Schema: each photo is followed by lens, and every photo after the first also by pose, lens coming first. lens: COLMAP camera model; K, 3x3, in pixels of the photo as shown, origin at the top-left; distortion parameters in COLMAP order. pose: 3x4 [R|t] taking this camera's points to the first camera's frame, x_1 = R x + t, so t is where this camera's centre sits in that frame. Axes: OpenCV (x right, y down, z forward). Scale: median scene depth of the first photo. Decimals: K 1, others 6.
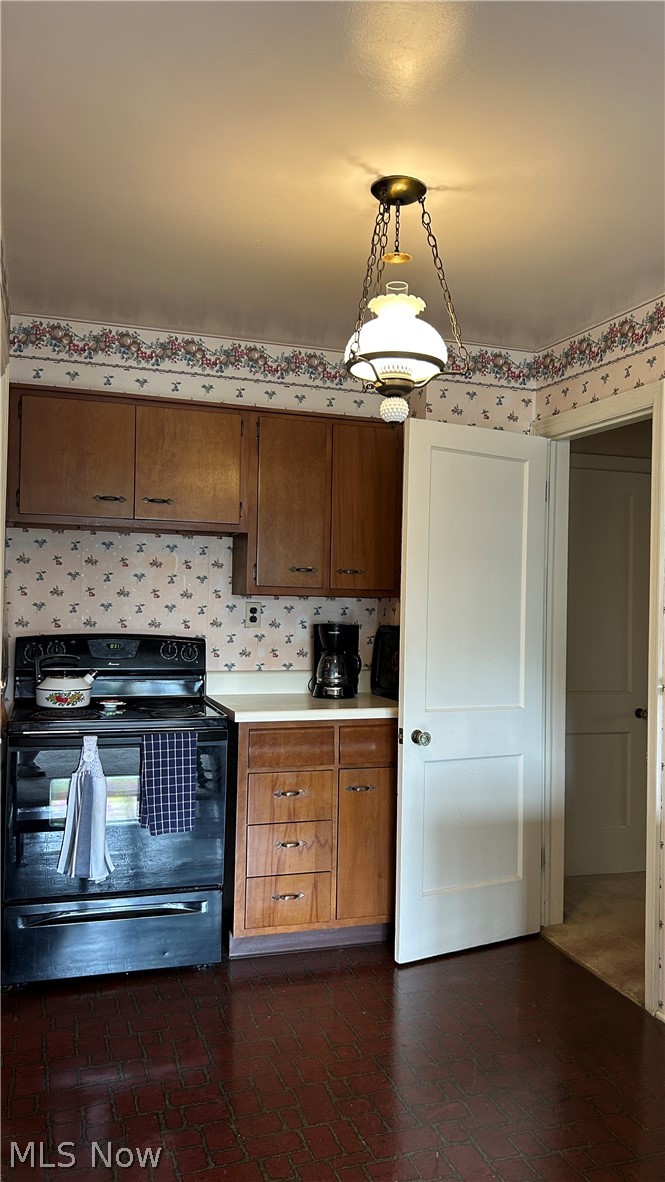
lens RADIAL K [[880.1, 0, 332.5], [0, 880.1, 591.0], [0, 0, 1]] dist [0.074117, -0.129458]
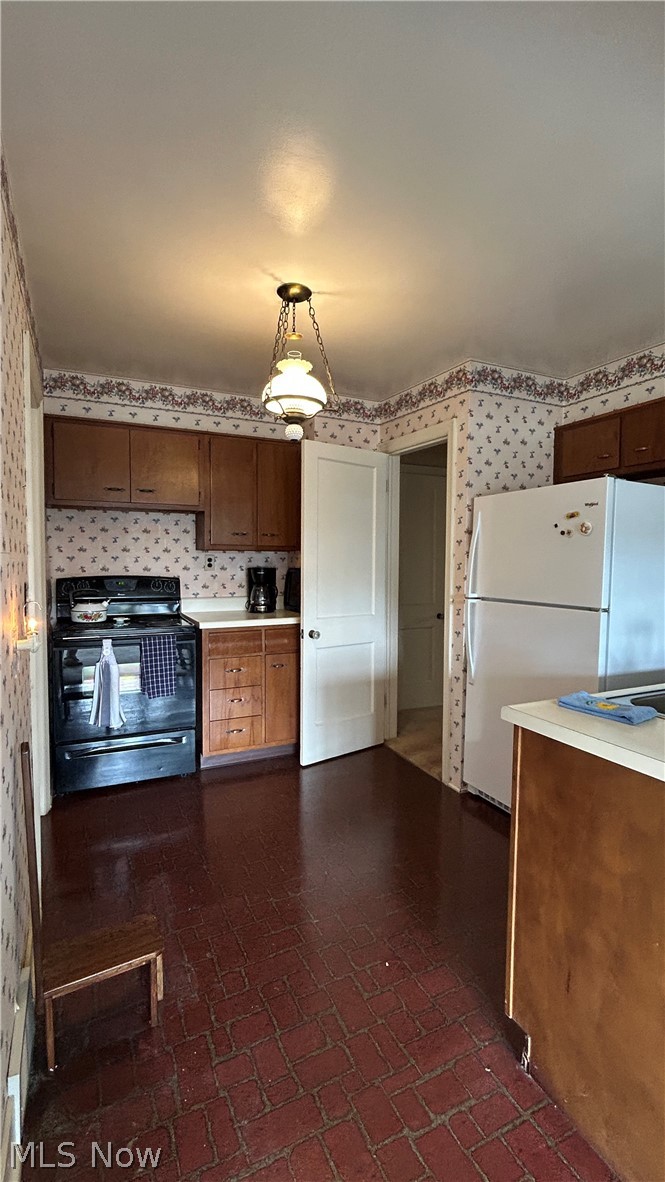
lens RADIAL K [[531.6, 0, 324.0], [0, 531.6, 583.1], [0, 0, 1]] dist [-0.000024, 0.000842]
pose [[0.992742, -0.020690, 0.118472, 0.001911], [0.012782, 0.997663, 0.067121, 0.002371], [-0.119584, -0.065120, 0.990686, 0.008980]]
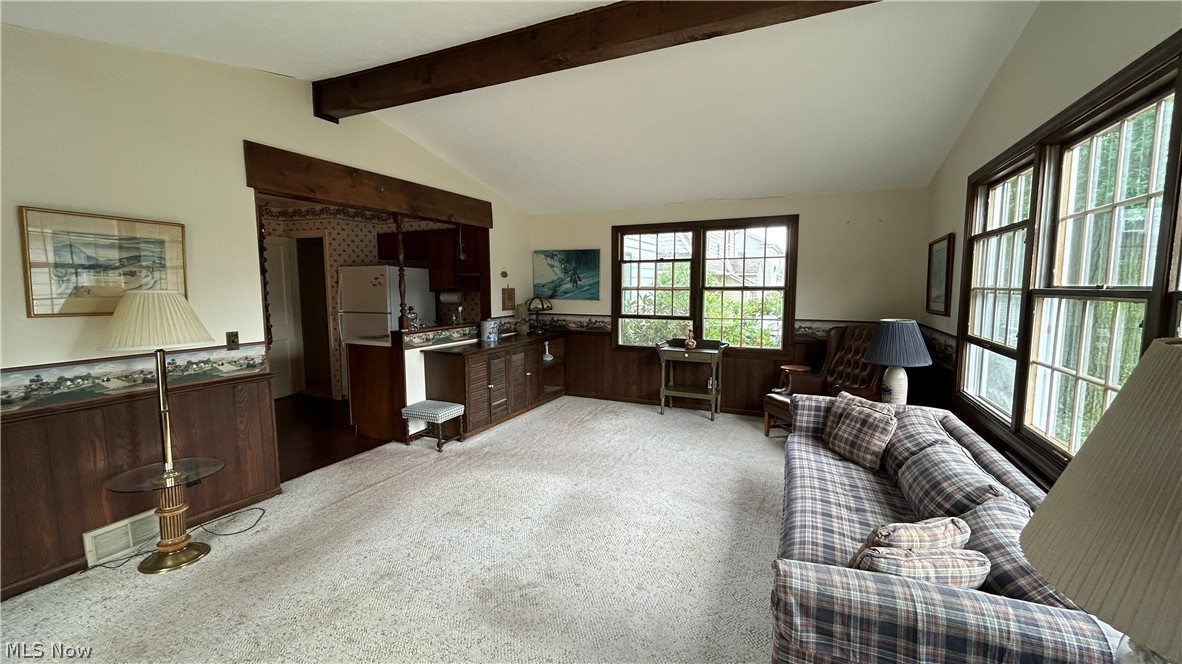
lens RADIAL K [[480.6, 0, 591.0], [0, 480.6, 332.0], [0, 0, 1]] dist [0.000686, 0.000187]
pose [[0.684374, -0.097523, 0.722580, -0.426205], [0.006025, 0.991737, 0.128144, -0.083714], [-0.729106, -0.083345, 0.679307, -1.435840]]
